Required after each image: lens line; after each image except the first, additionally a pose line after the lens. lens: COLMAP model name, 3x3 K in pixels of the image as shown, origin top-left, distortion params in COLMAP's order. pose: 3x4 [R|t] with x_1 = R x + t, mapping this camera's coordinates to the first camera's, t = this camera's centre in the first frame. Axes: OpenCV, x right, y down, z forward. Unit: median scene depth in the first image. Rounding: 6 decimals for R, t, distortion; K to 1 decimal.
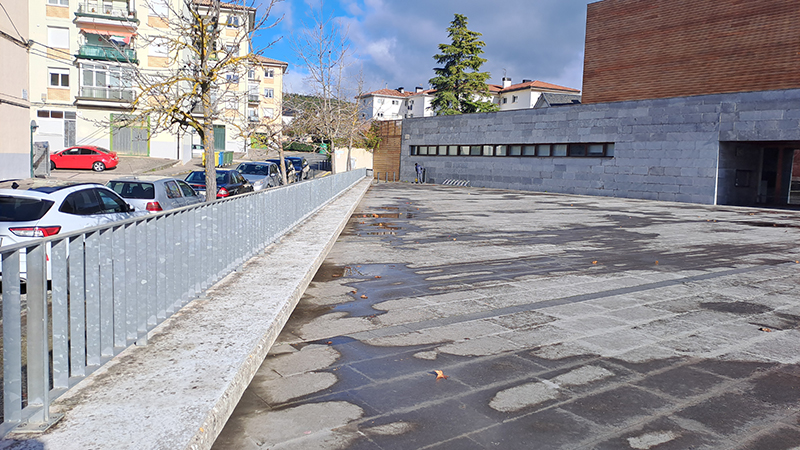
lens RADIAL K [[577.8, 0, 410.9], [0, 577.8, 209.8], [0, 0, 1]] dist [0.069615, -0.059026]
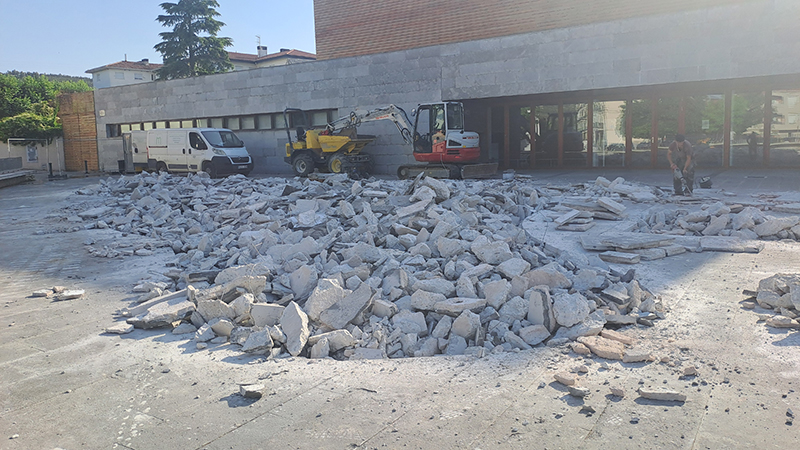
lens RADIAL K [[577.8, 0, 407.0], [0, 577.8, 210.3], [0, 0, 1]] dist [0.069615, -0.059026]
pose [[0.936841, -0.101834, 0.334604, 0.106043], [0.088224, 0.994544, 0.055666, -0.005002], [-0.338447, -0.022630, 0.940713, 0.127189]]
